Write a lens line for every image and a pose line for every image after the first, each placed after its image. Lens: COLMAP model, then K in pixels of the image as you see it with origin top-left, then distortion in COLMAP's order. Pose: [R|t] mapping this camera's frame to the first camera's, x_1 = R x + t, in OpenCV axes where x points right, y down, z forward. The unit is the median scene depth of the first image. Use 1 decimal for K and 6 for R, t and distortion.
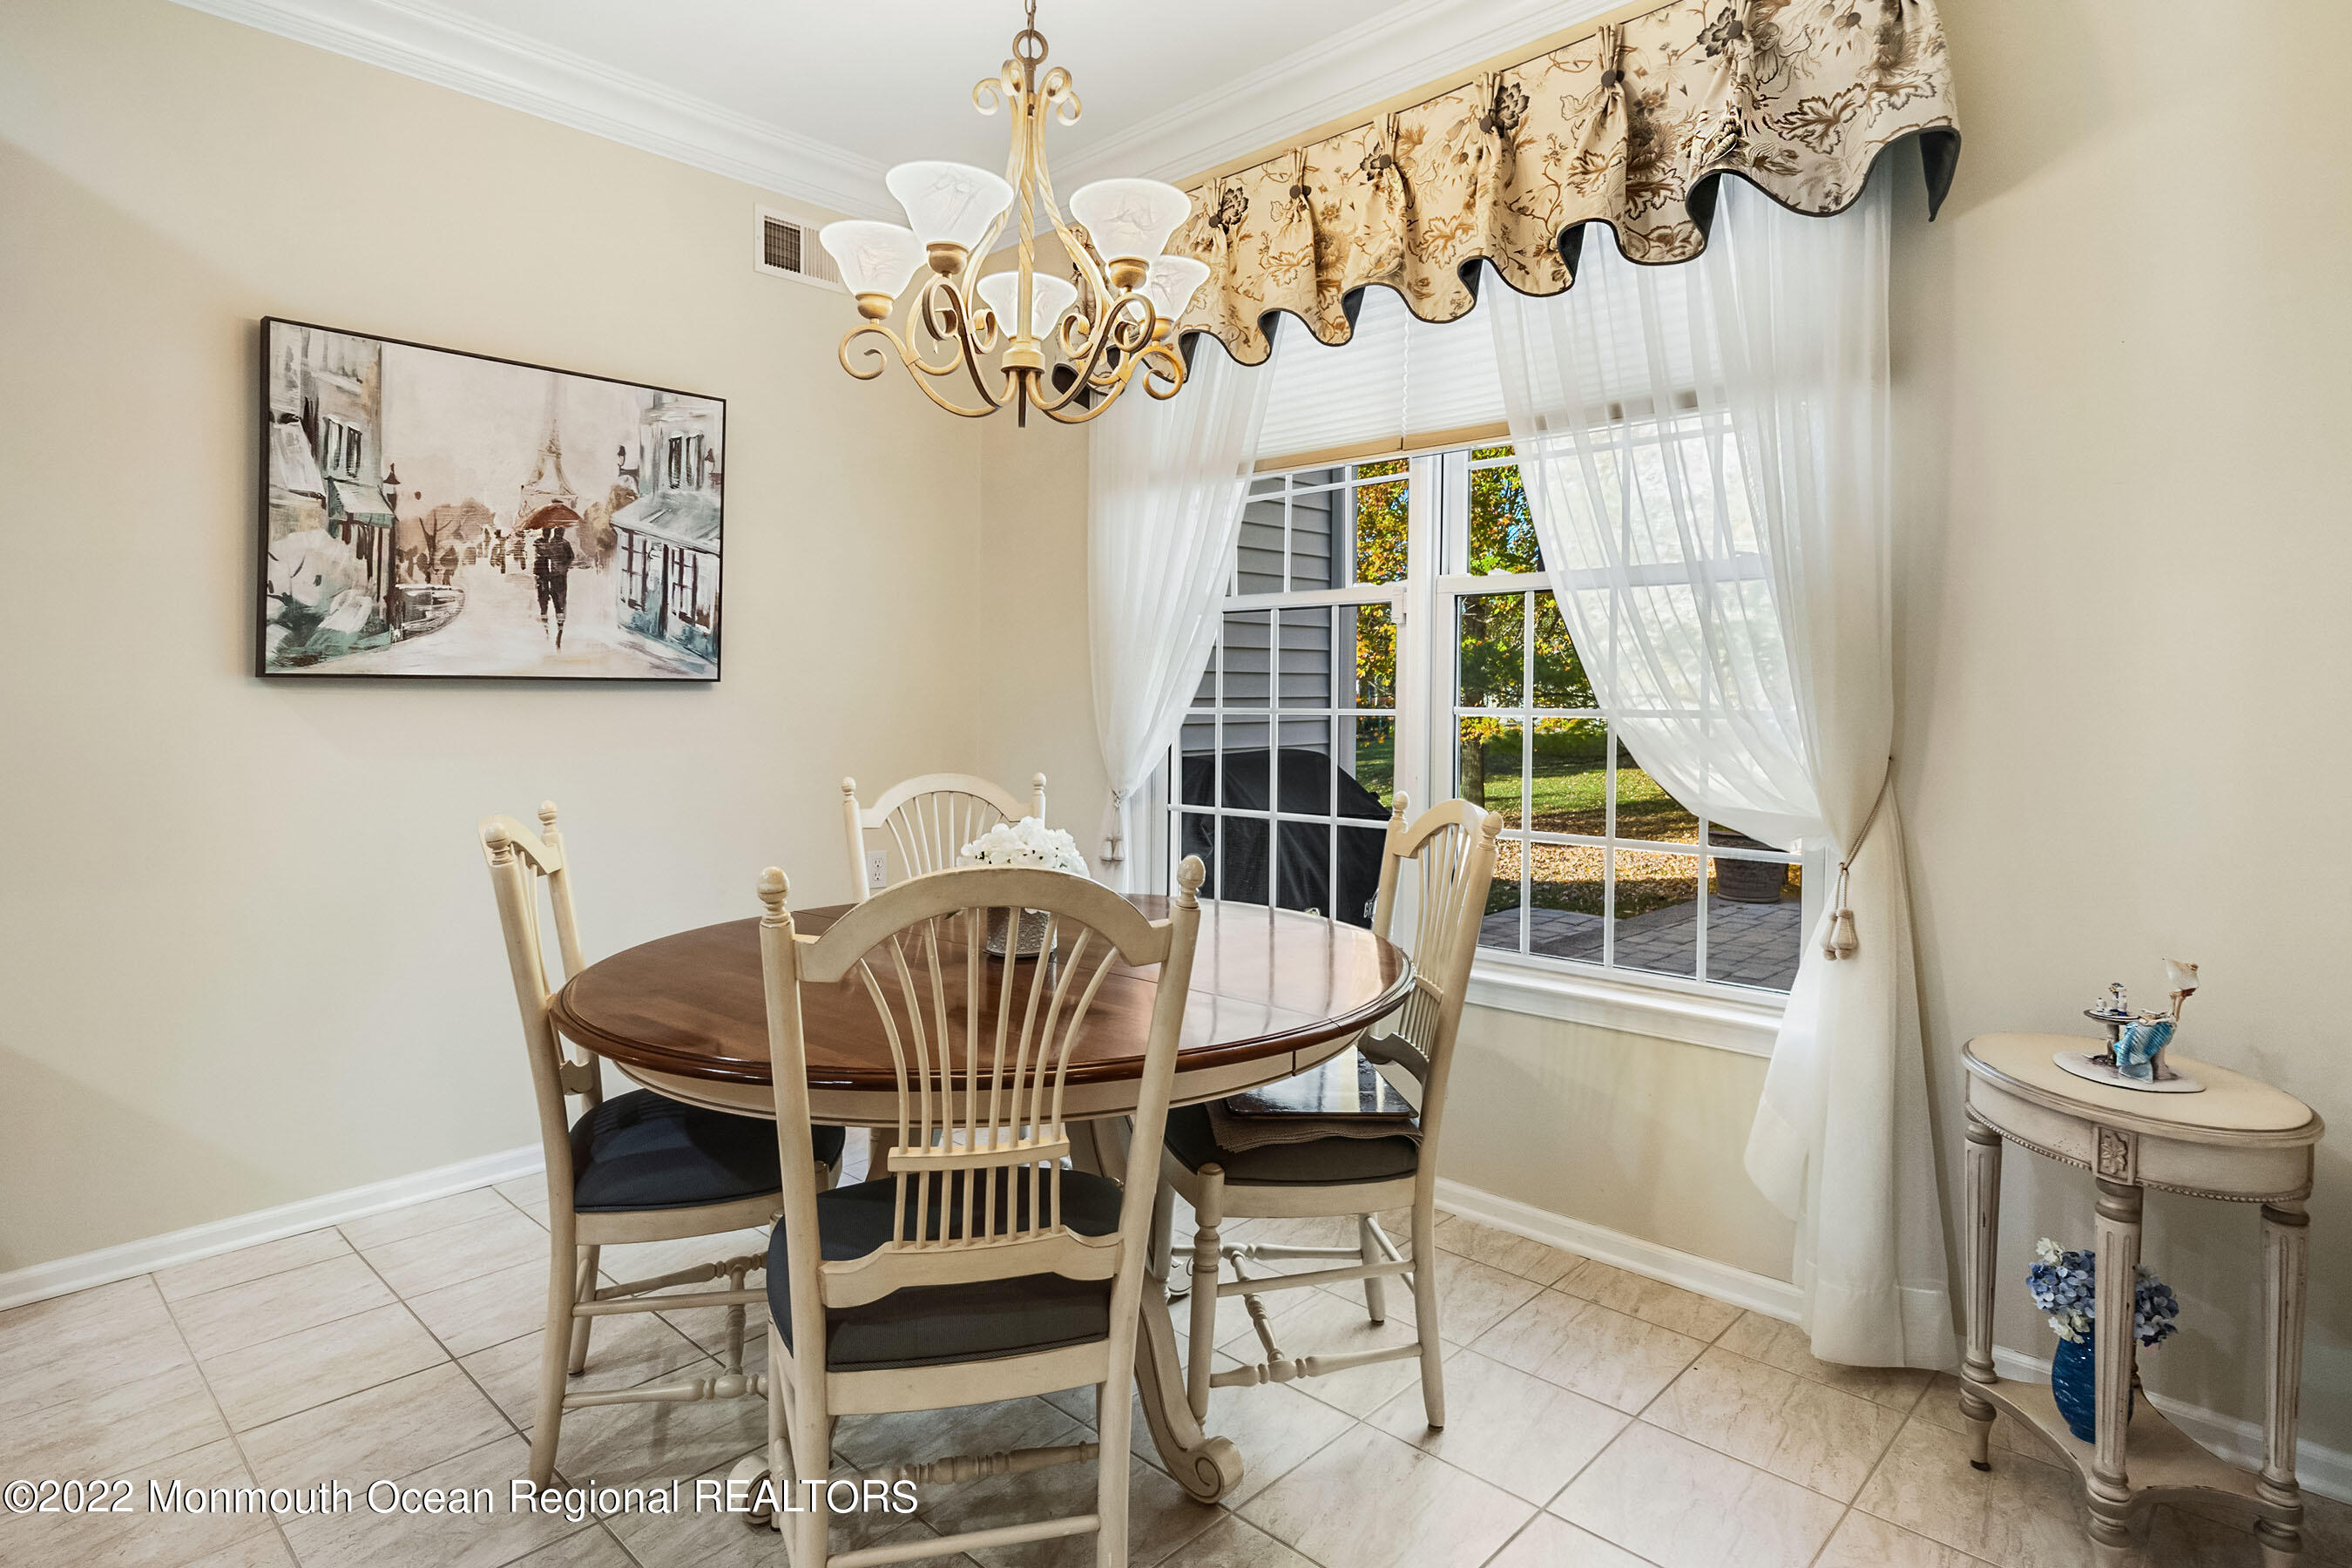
lens RADIAL K [[1241.4, 0, 1171.2], [0, 1241.4, 720.1], [0, 0, 1]] dist [0.011342, 0.000491]
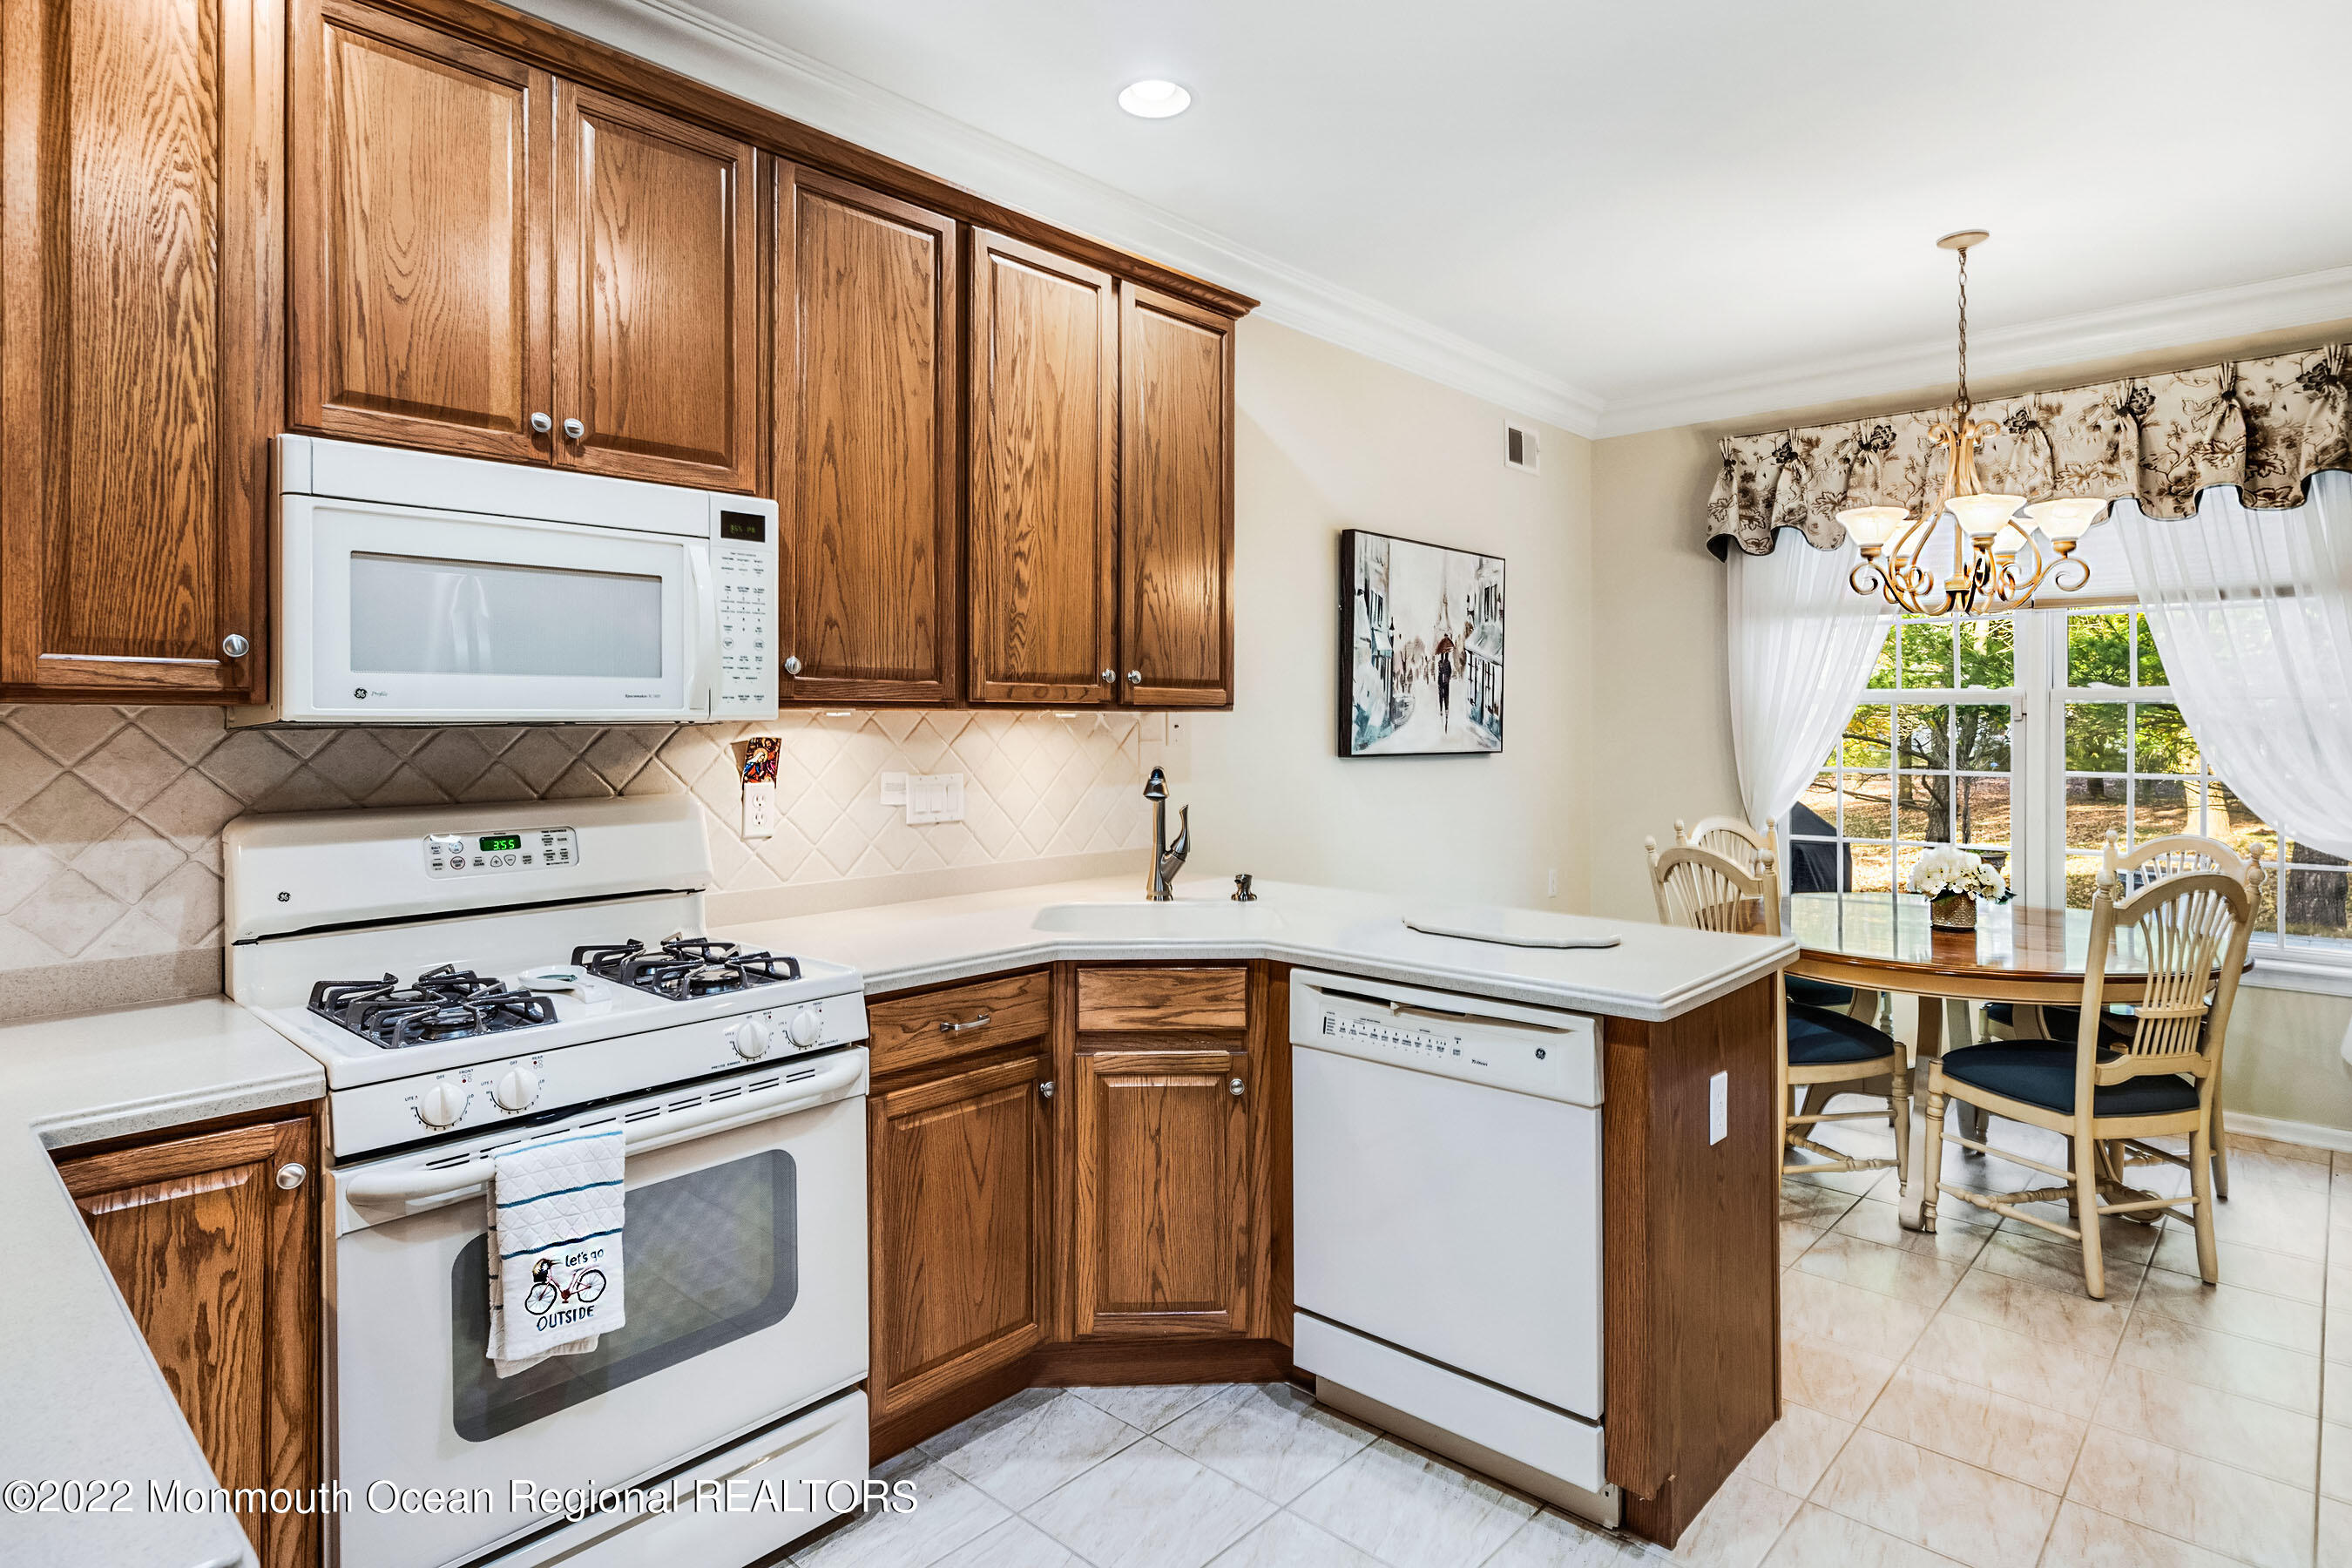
lens RADIAL K [[1241.4, 0, 1171.2], [0, 1241.4, 720.1], [0, 0, 1]] dist [0.011342, 0.000491]
pose [[0.999728, 0.000360, 0.023336, -0.930843], [0.000152, 0.999759, -0.021945, -0.043706], [-0.023338, 0.021942, 0.999487, -0.524083]]
